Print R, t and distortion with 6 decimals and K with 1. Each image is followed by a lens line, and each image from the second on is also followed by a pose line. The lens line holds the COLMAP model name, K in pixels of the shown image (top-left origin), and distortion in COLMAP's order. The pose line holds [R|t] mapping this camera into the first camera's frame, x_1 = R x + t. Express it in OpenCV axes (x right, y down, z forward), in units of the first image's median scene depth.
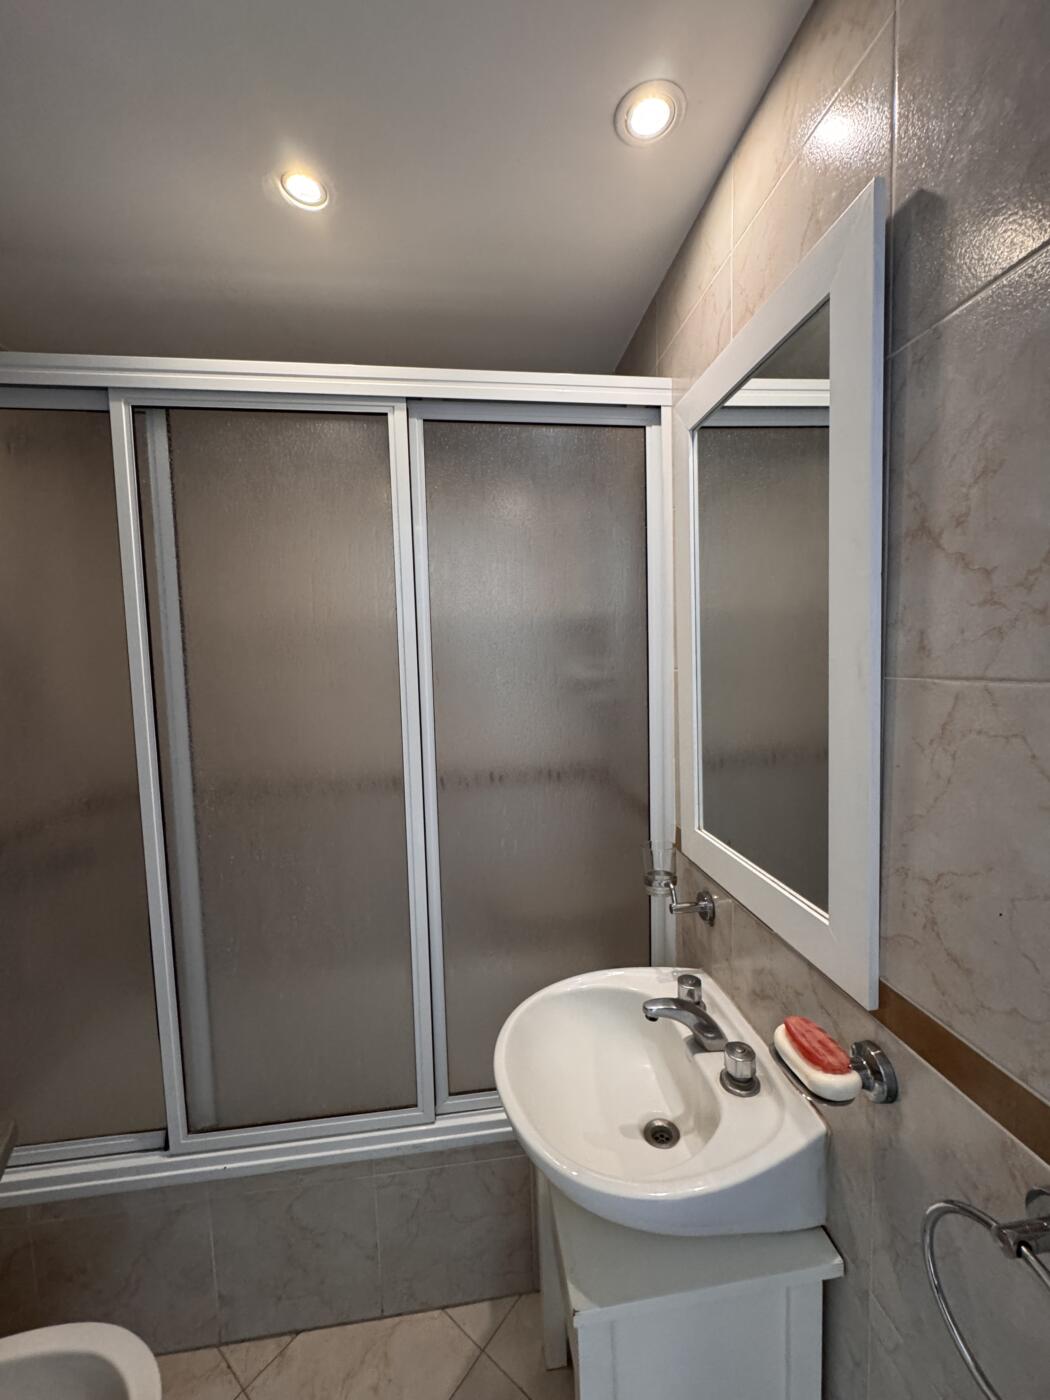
lens RADIAL K [[558.3, 0, 525.0], [0, 558.3, 700.0], [0, 0, 1]] dist [-0.002433, 0.000516]
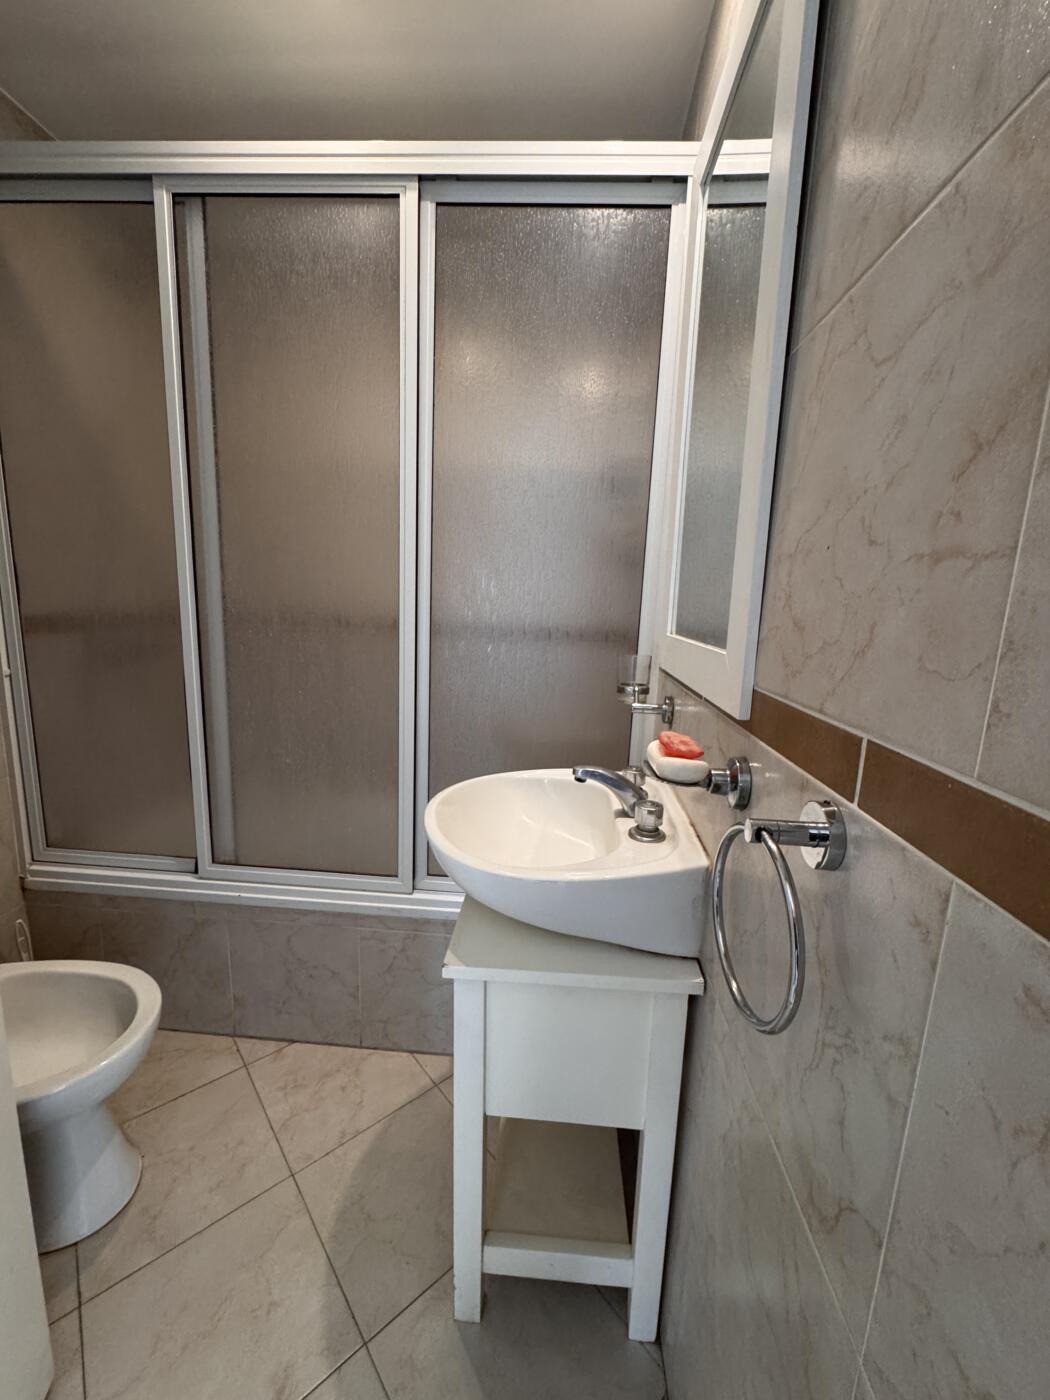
lens RADIAL K [[558.3, 0, 525.0], [0, 558.3, 700.0], [0, 0, 1]] dist [-0.002433, 0.000516]
pose [[0.980051, 0.101136, -0.171091, 0.230356], [-0.083143, 0.990530, 0.109262, 0.249818], [0.180521, -0.092857, 0.979178, -0.022062]]
